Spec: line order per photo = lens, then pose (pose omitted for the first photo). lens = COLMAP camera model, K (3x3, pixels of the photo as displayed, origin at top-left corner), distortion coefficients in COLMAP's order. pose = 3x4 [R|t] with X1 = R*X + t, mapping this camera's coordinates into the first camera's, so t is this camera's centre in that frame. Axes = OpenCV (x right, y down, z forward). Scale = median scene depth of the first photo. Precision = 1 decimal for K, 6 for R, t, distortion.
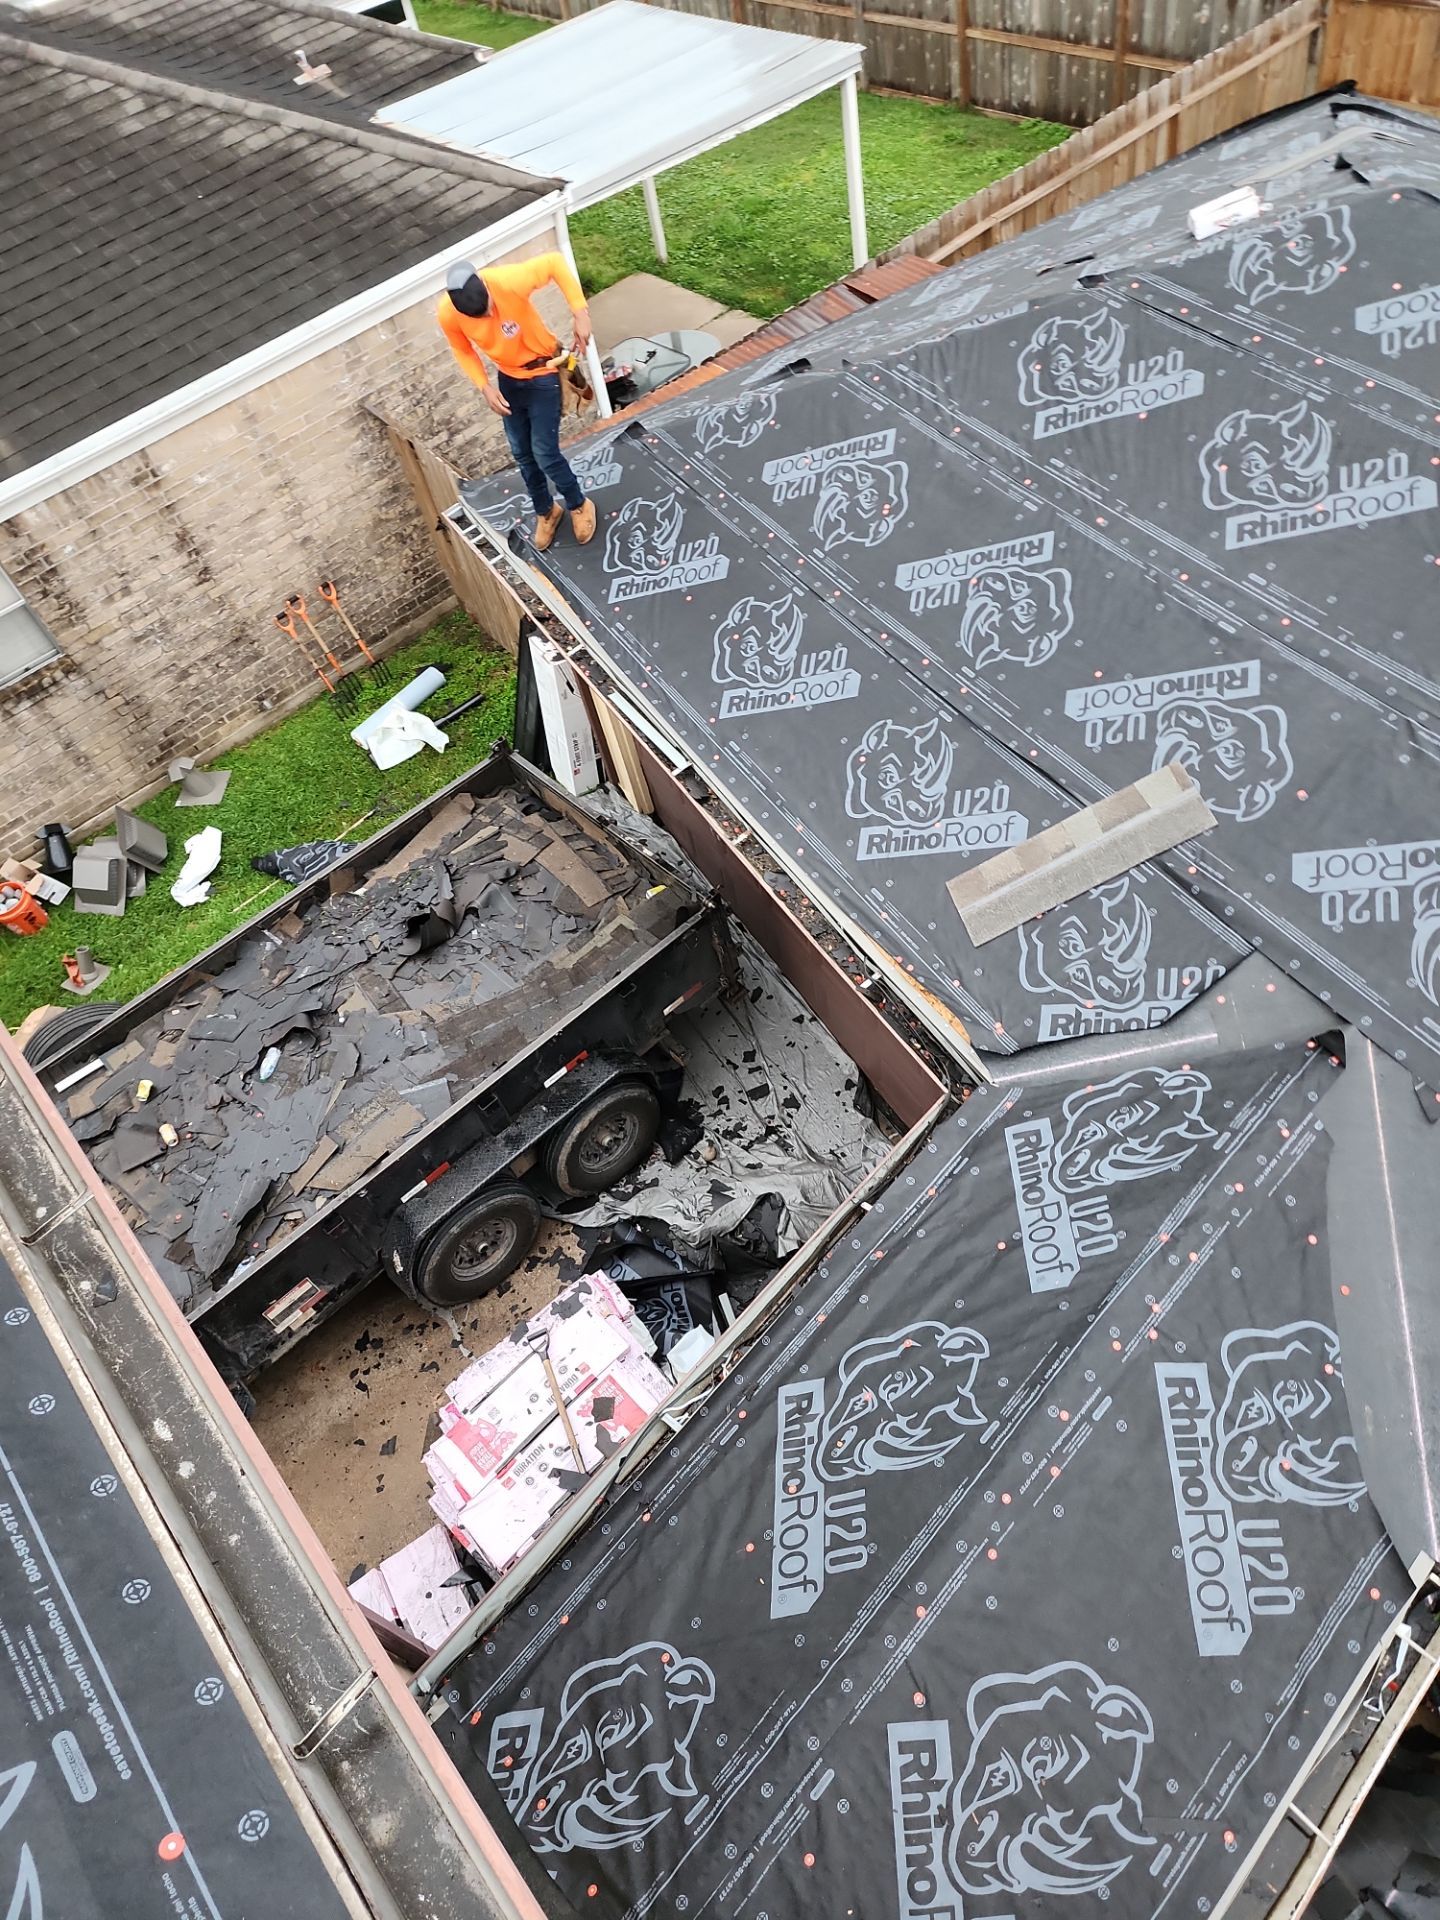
lens RADIAL K [[1274.1, 0, 726.6], [0, 1274.1, 969.8], [0, 0, 1]] dist [0.089024, -0.075288]
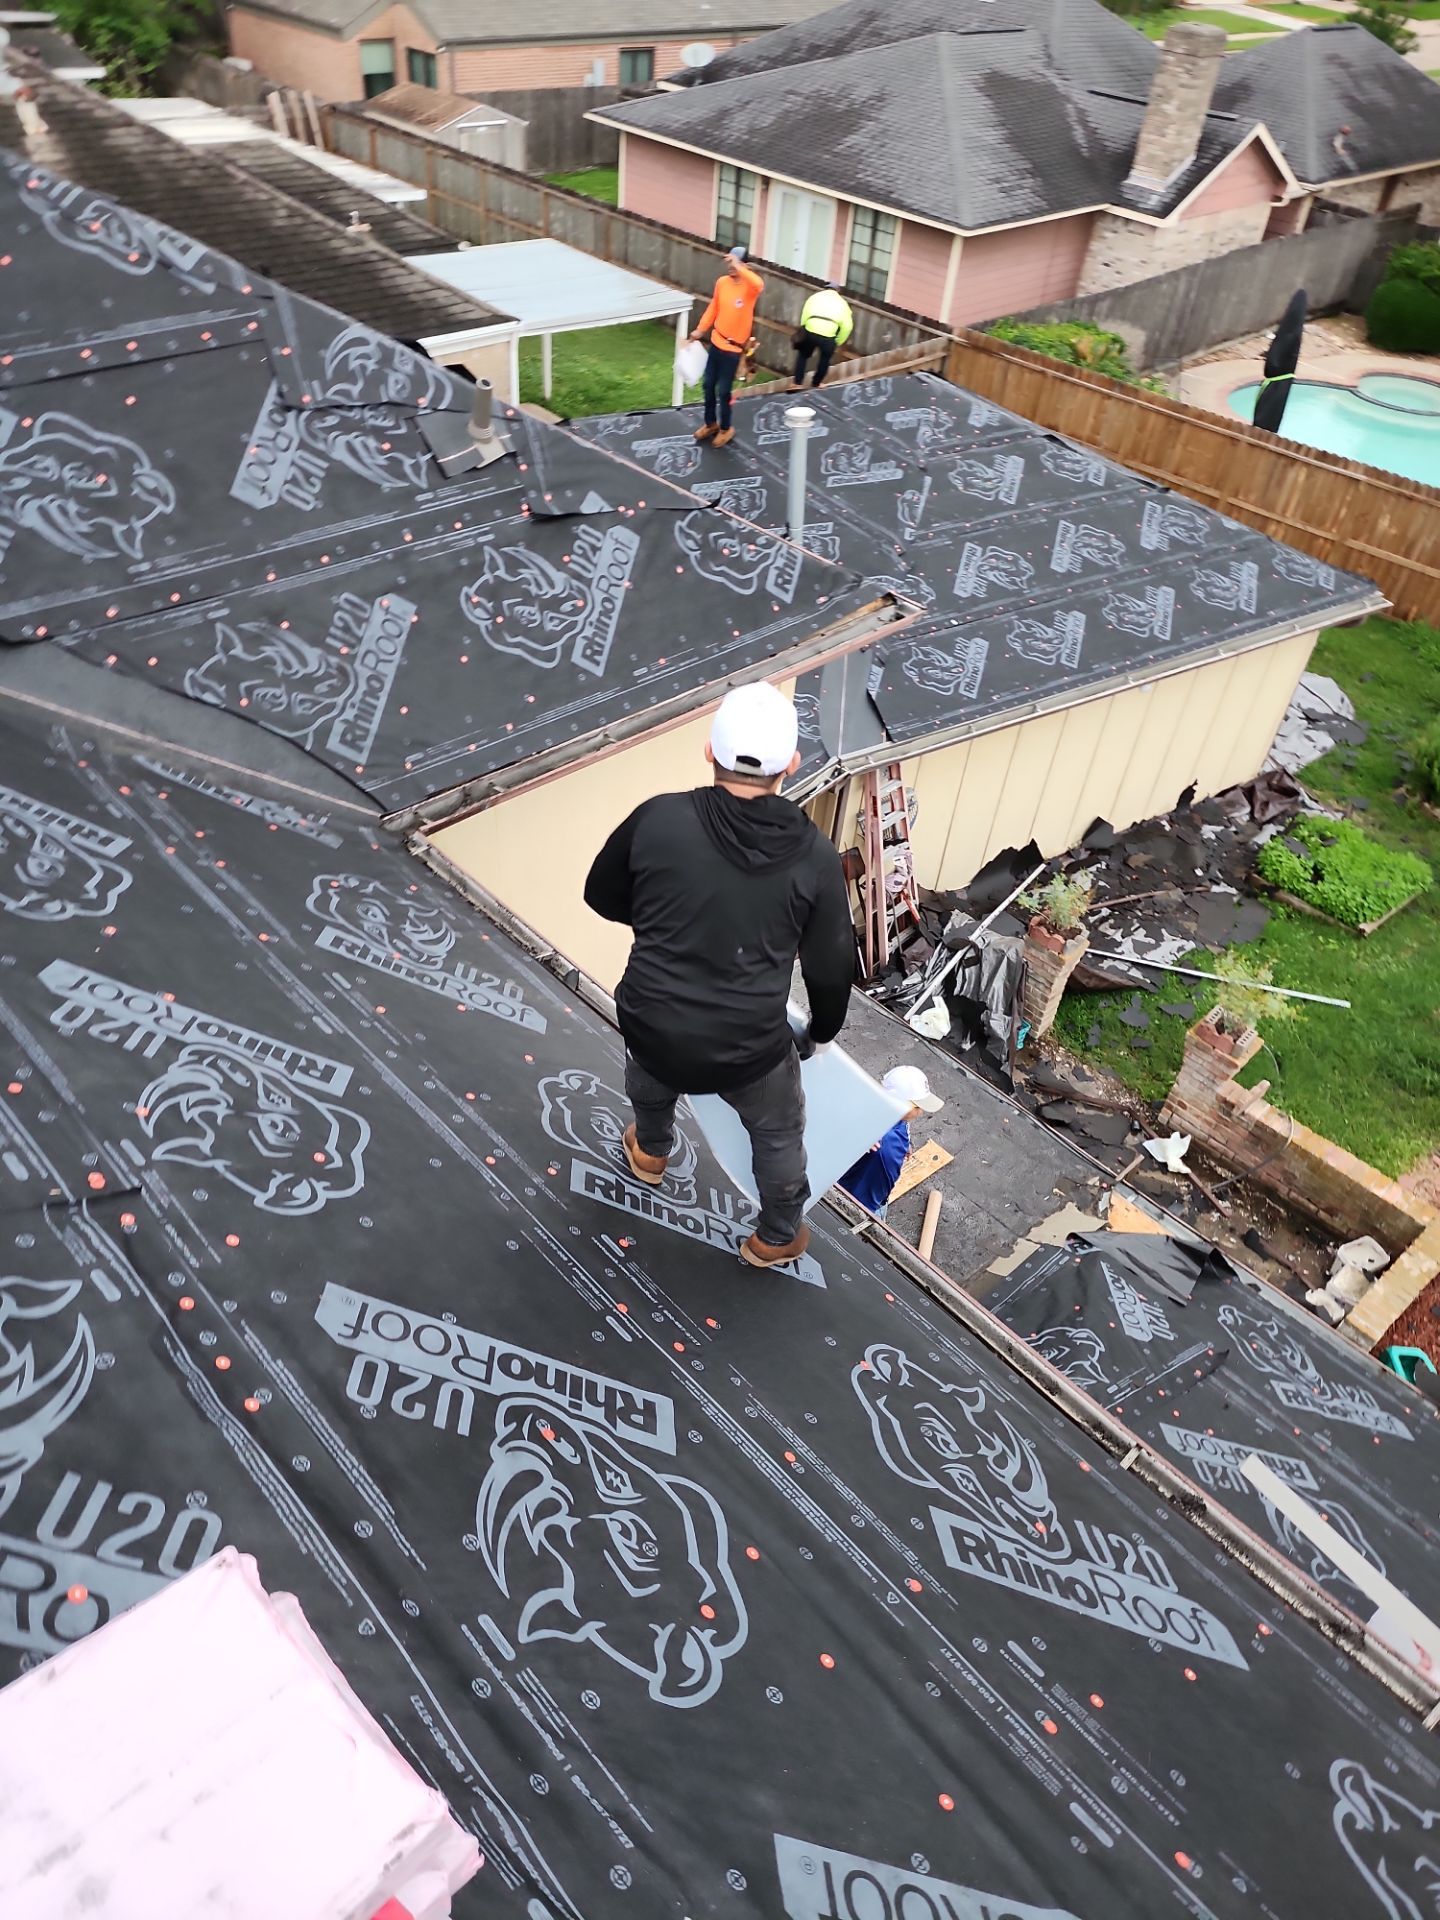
lens RADIAL K [[1272.7, 0, 694.3], [0, 1272.7, 955.8], [0, 0, 1]] dist [0.098246, -0.076104]
pose [[0.971141, 0.154430, 0.181762, -0.084301], [-0.120233, 0.975144, -0.186112, 0.531861], [-0.205986, 0.158888, 0.965570, -0.600698]]
